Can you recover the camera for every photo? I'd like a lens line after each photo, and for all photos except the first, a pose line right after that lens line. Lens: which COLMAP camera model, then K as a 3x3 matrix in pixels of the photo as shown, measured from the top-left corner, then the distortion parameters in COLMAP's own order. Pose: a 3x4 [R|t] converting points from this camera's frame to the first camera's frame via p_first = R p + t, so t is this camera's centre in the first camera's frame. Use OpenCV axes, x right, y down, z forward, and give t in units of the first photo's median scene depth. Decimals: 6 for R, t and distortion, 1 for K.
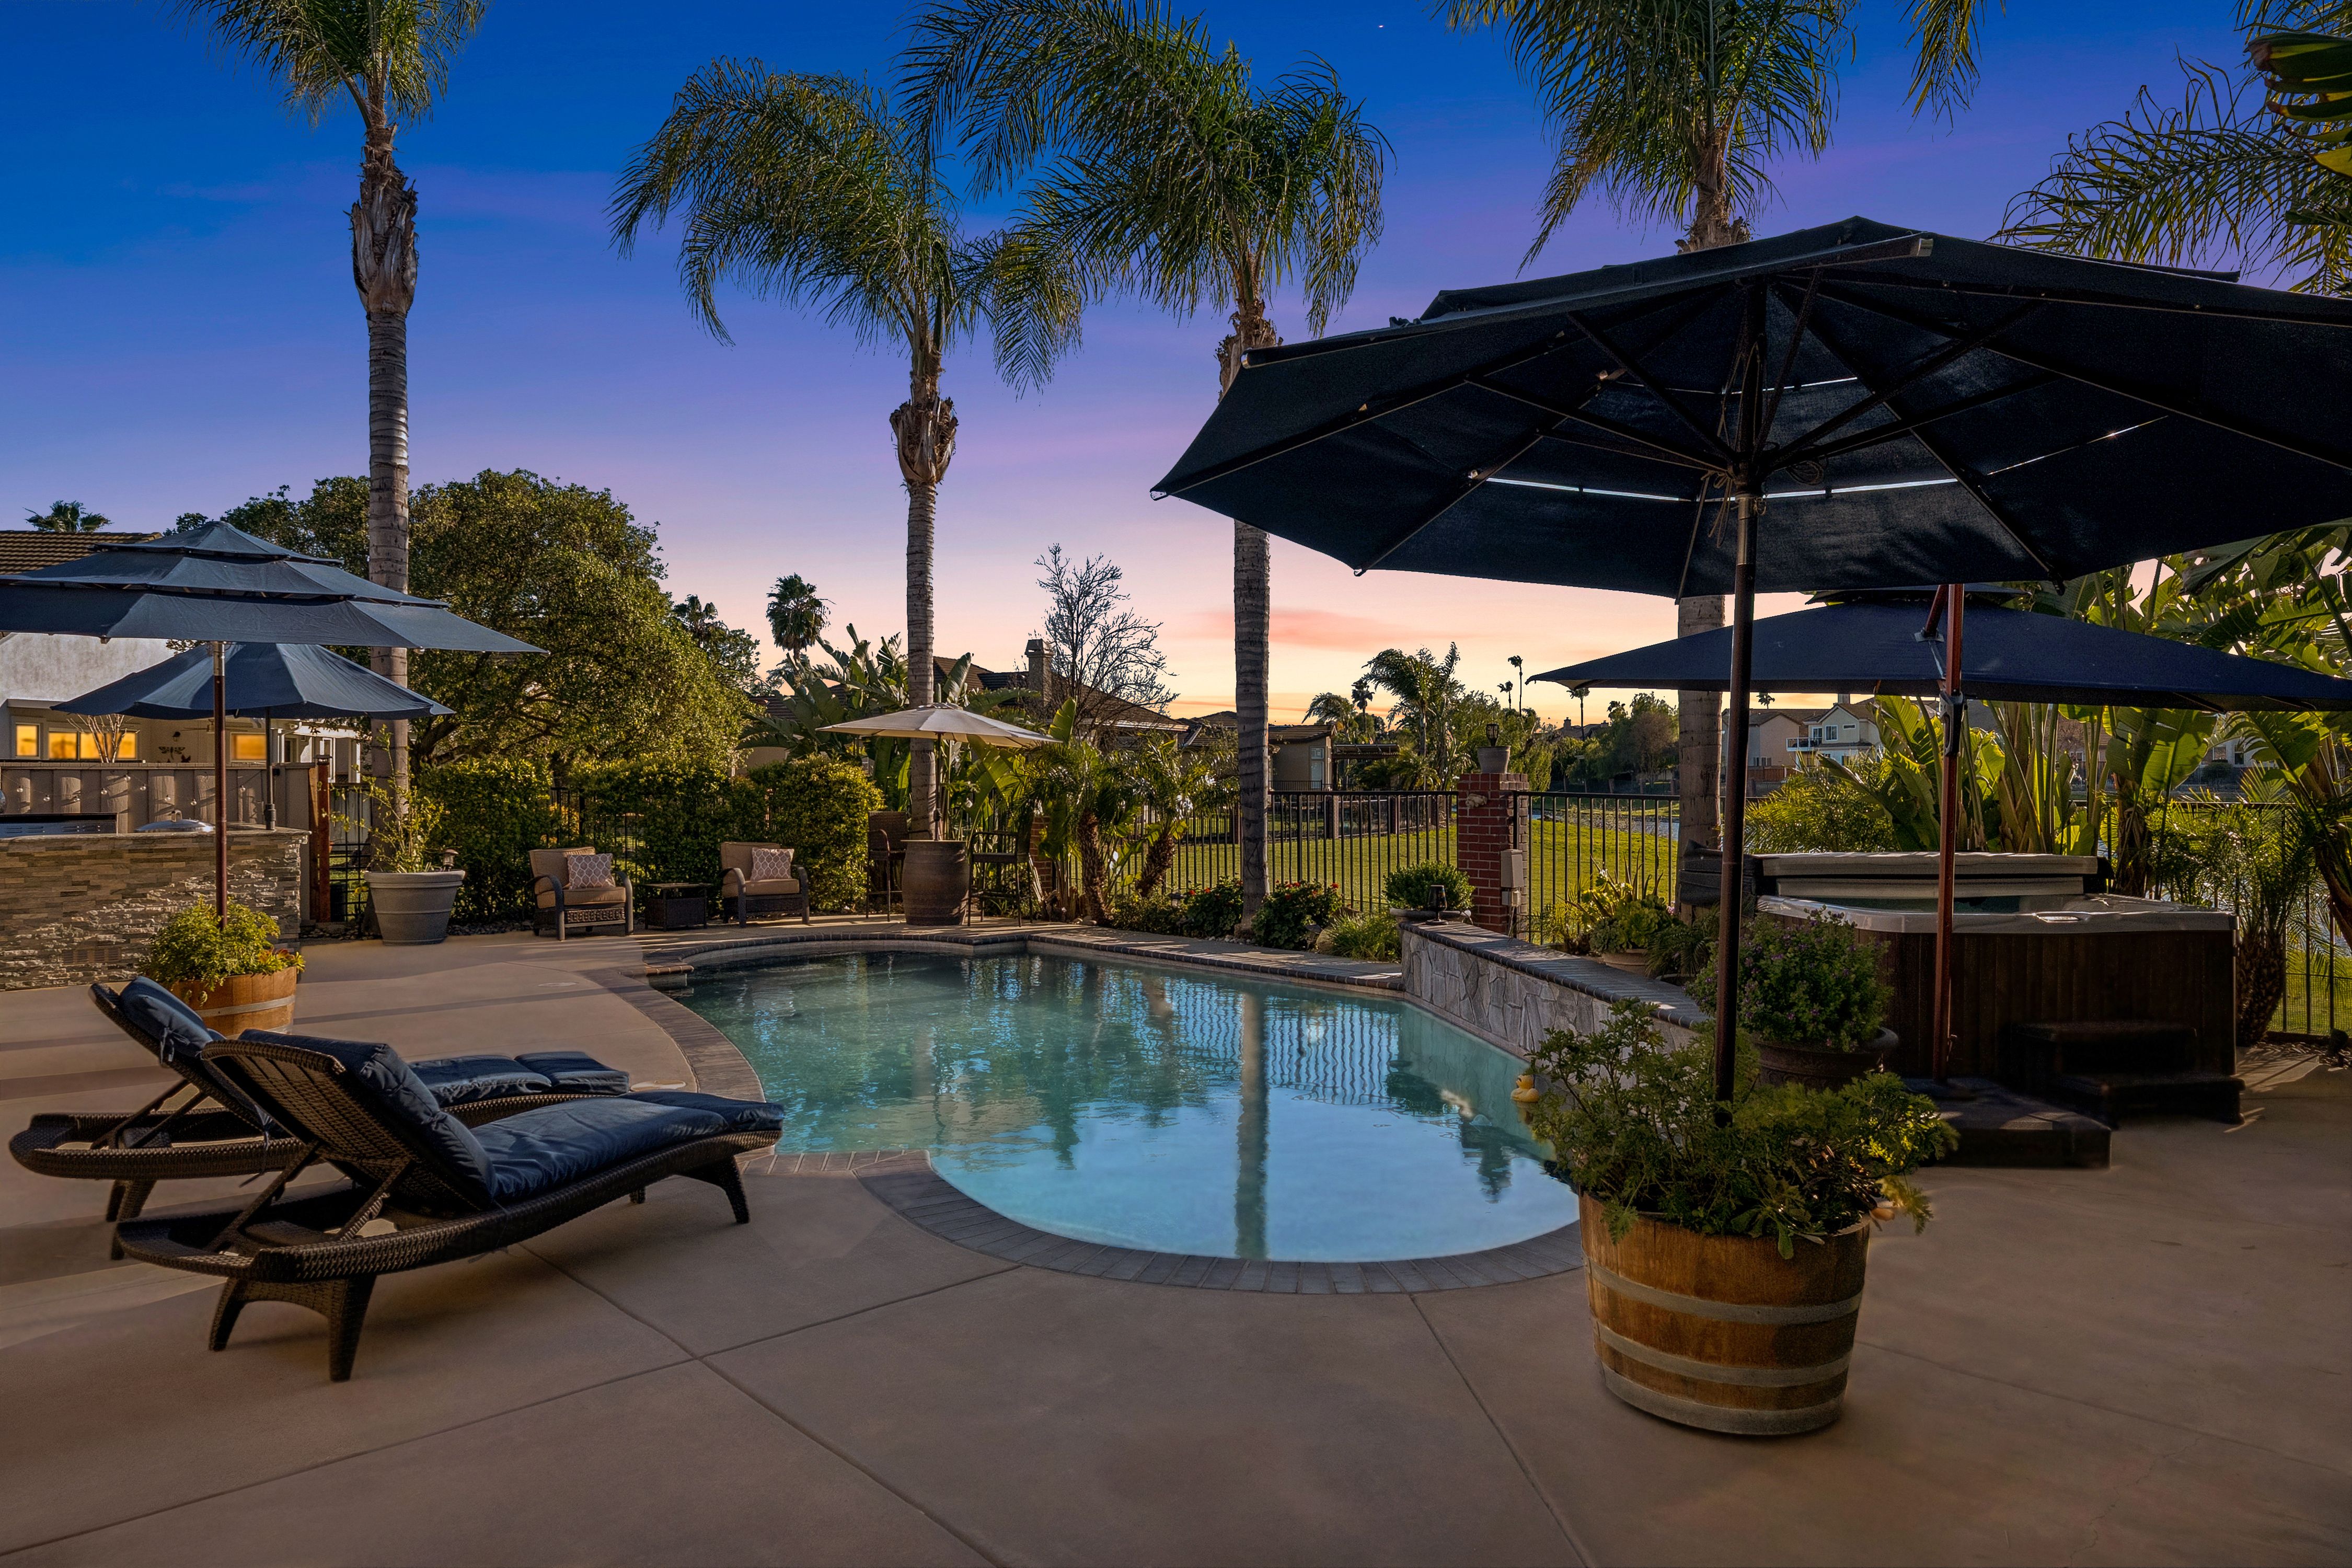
lens RADIAL K [[1420.6, 0, 1174.4], [0, 1420.6, 771.8], [0, 0, 1]] dist [-0.002633, -0.000430]
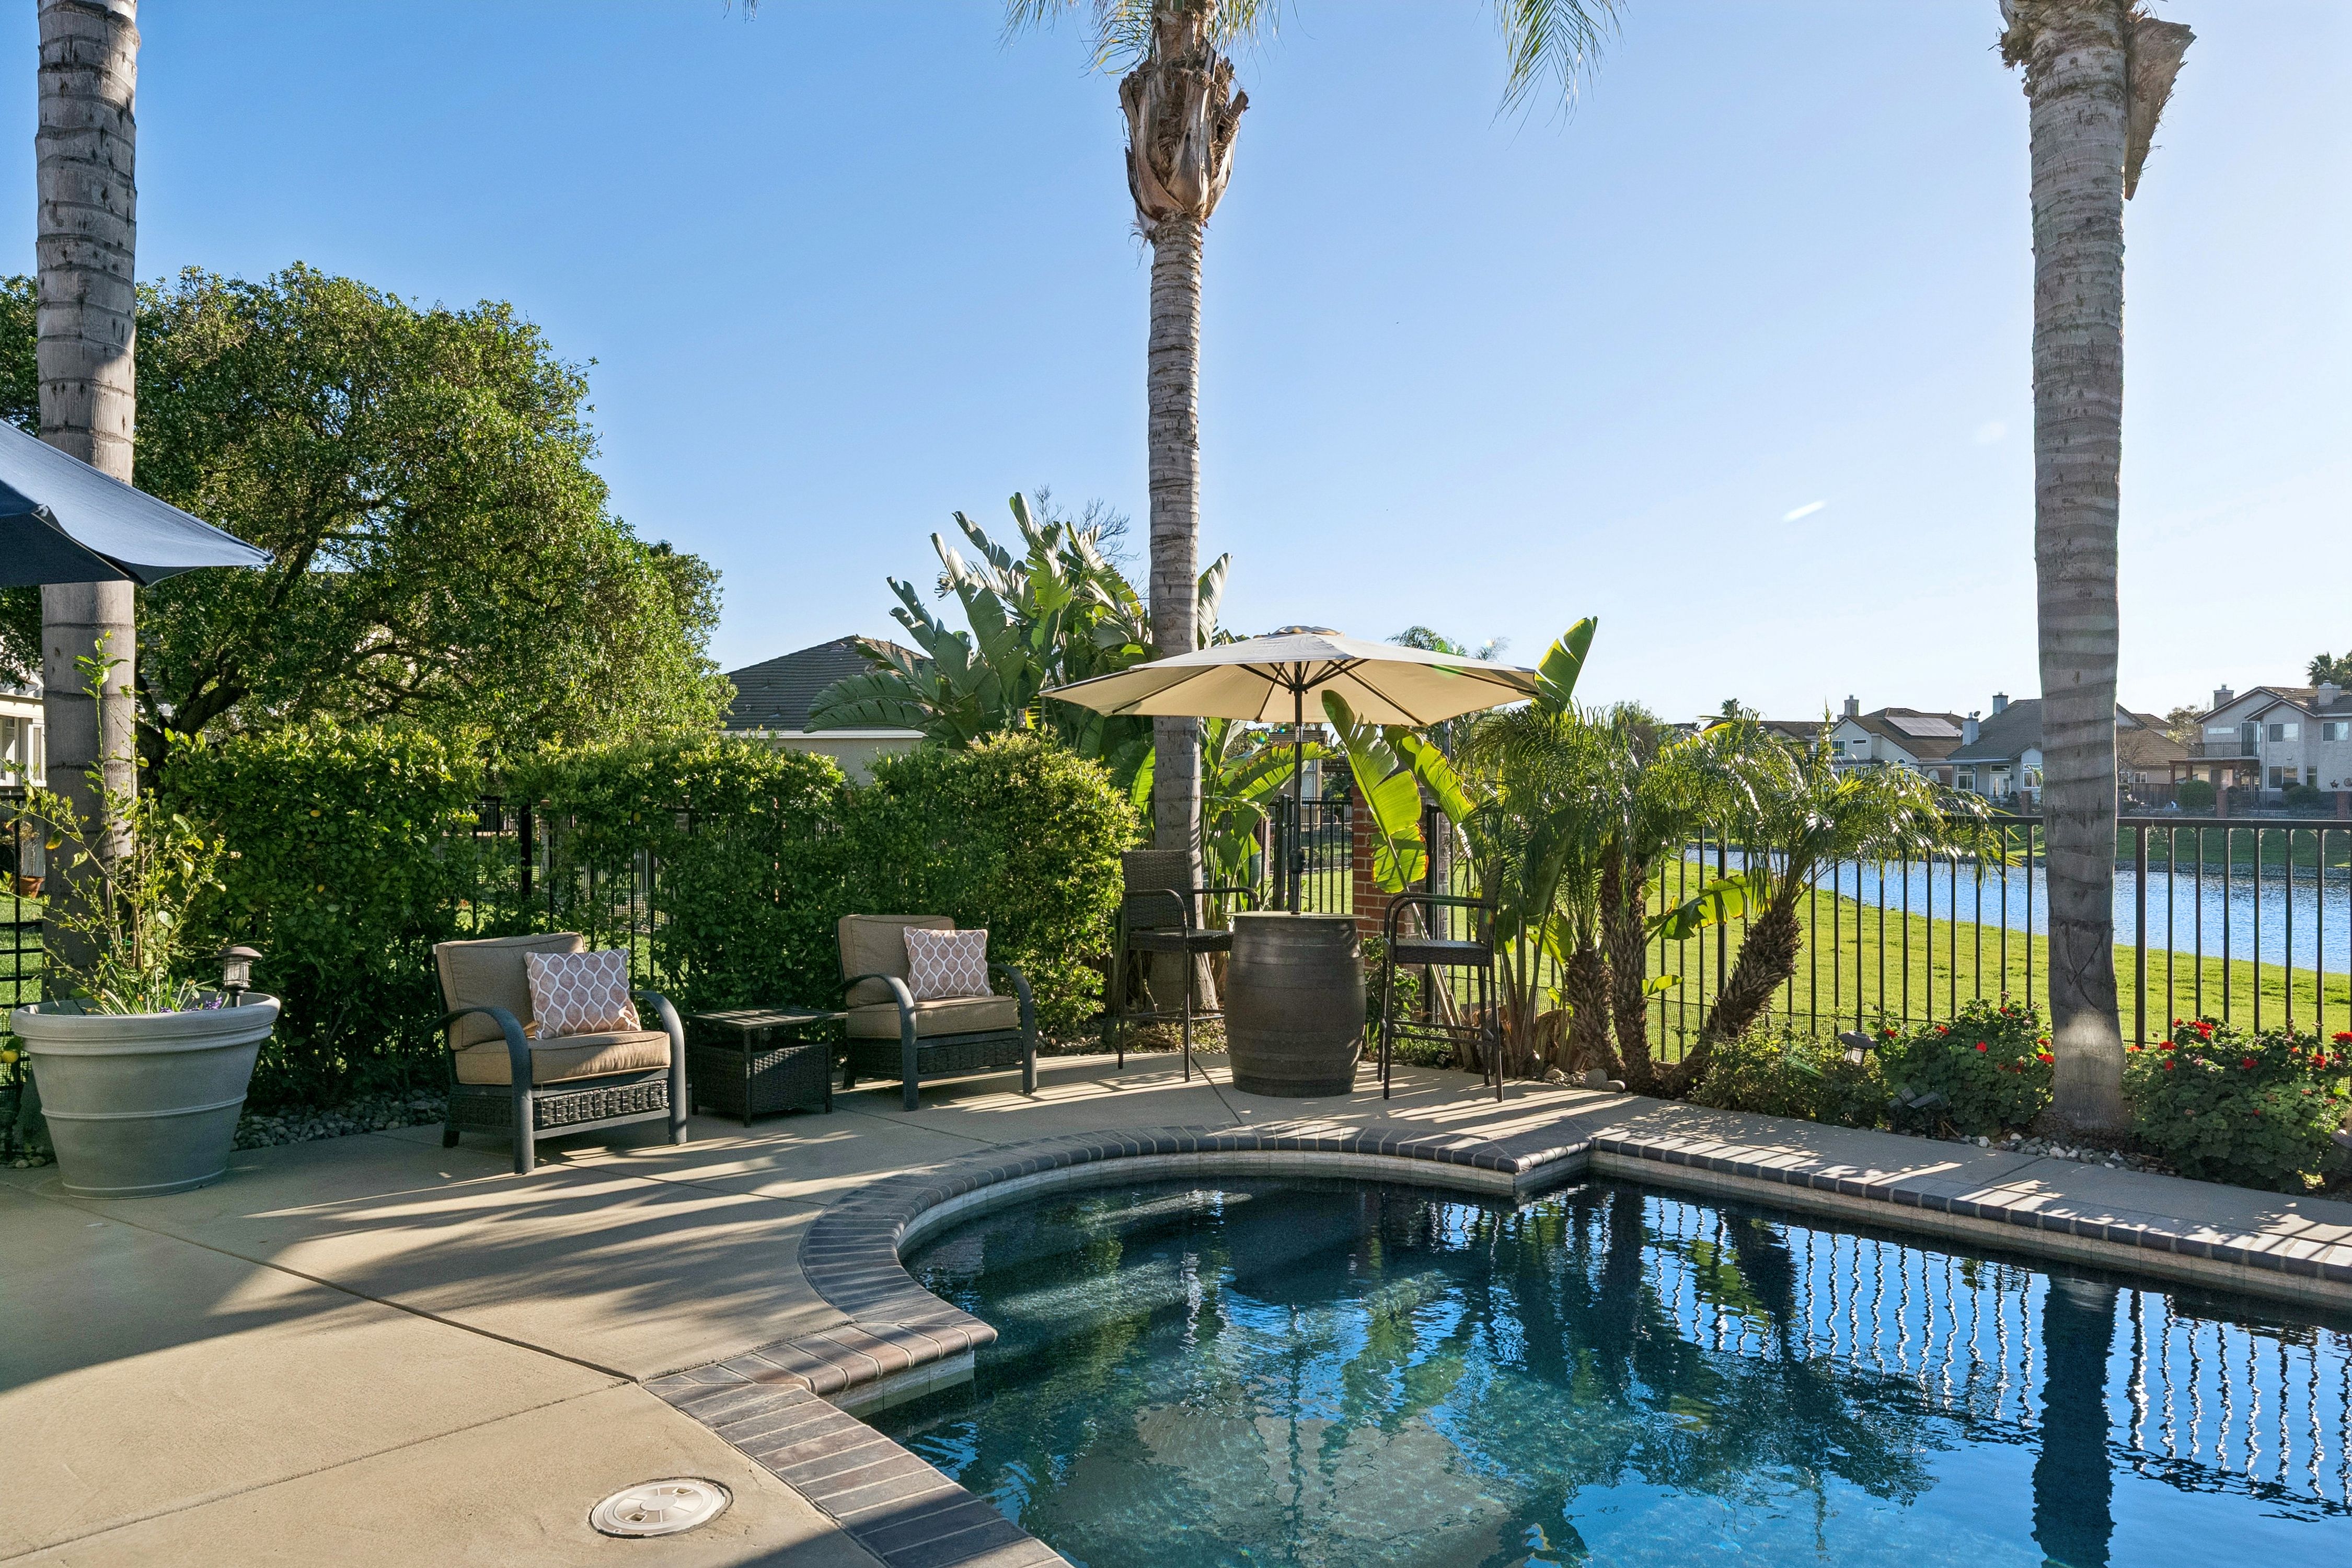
lens RADIAL K [[1624.1, 0, 1178.1], [0, 1624.1, 796.5], [0, 0, 1]] dist [0.015145, 0.004702]
pose [[0.998324, 0.009404, 0.057107, -0.246442], [-0.009754, 0.999935, 0.005862, 0.006194], [-0.057048, -0.006409, 0.998351, 0.473360]]
